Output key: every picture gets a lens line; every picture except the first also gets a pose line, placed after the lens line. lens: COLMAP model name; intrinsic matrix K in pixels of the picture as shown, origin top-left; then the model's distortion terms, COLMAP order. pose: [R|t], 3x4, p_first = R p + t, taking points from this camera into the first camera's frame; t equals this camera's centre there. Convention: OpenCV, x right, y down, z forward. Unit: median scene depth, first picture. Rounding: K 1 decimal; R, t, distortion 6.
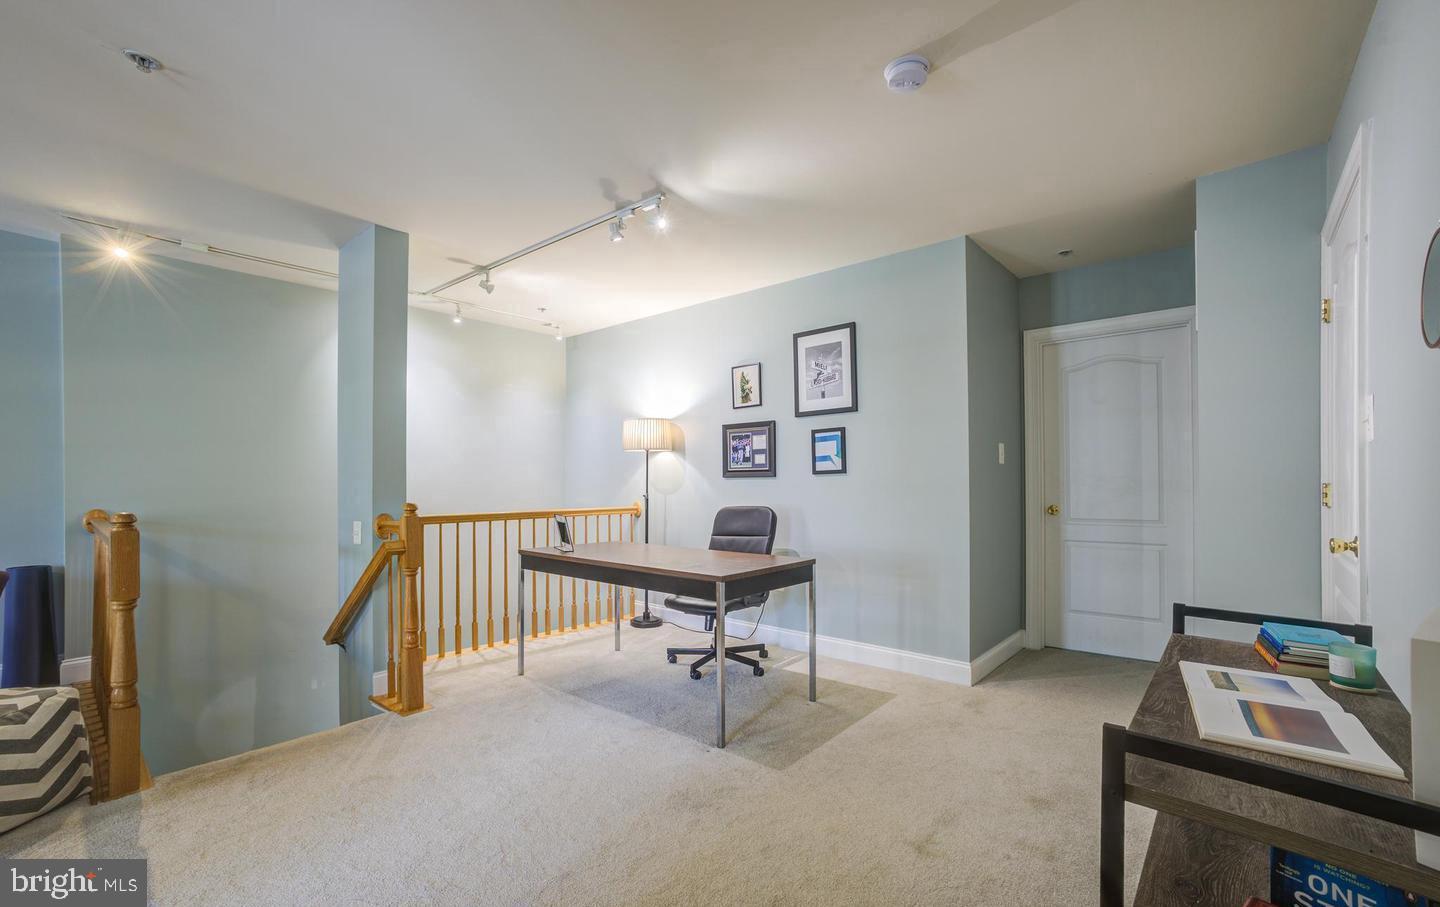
lens RADIAL K [[611.9, 0, 764.7], [0, 611.9, 473.8], [0, 0, 1]] dist [-0.034117, 0.004358]
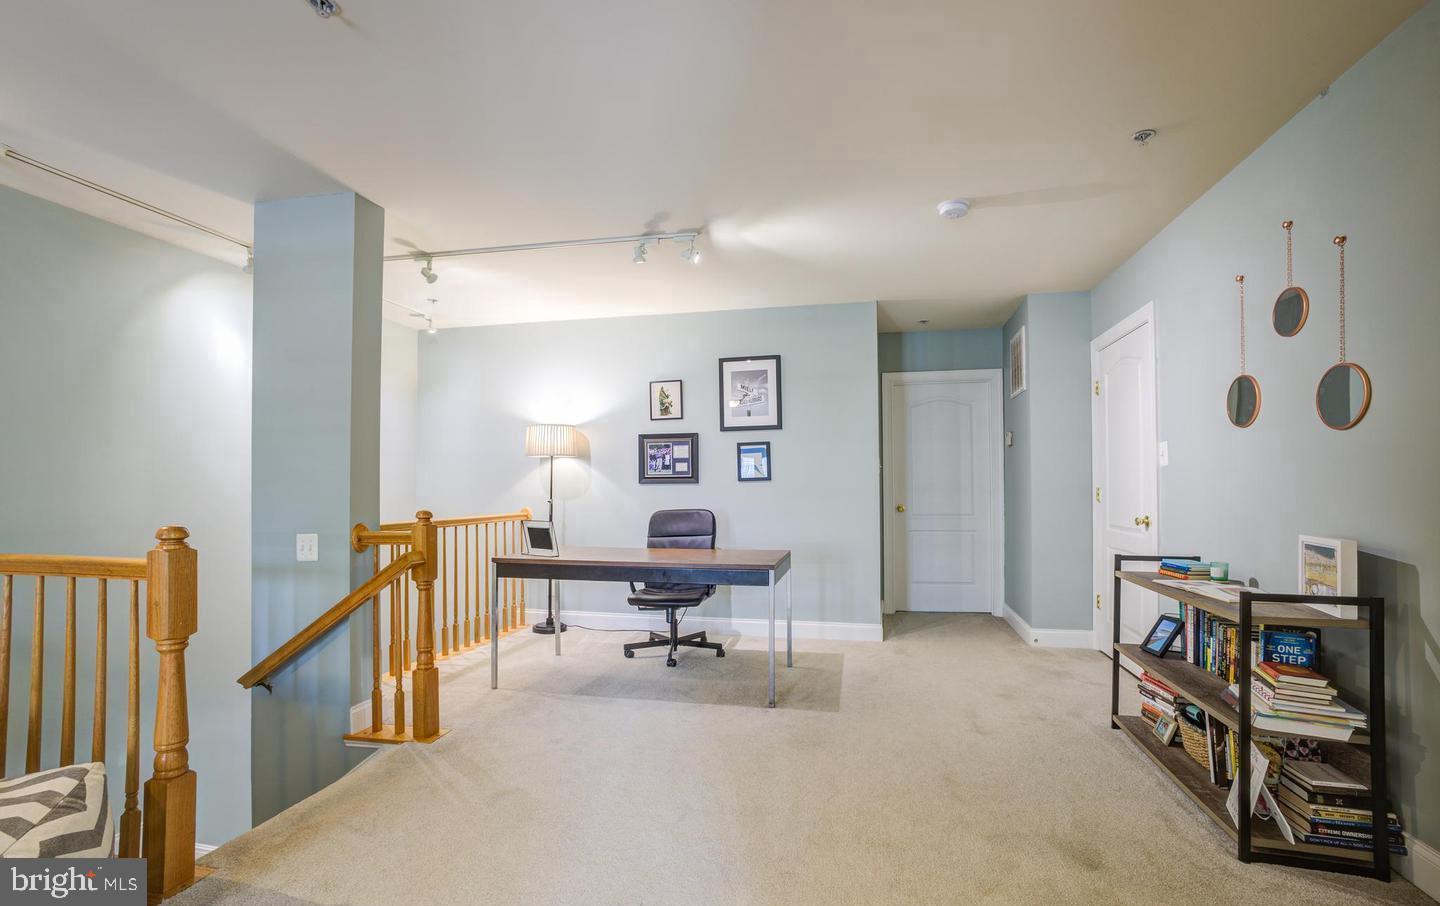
lens RADIAL K [[611.9, 0, 734.8], [0, 611.9, 472.0], [0, 0, 1]] dist [-0.034117, 0.004358]
pose [[0.884440, 0.012420, 0.466488, -0.474749], [-0.005969, 0.999865, -0.015304, 0.001480], [-0.466615, 0.010751, 0.884395, -0.026050]]
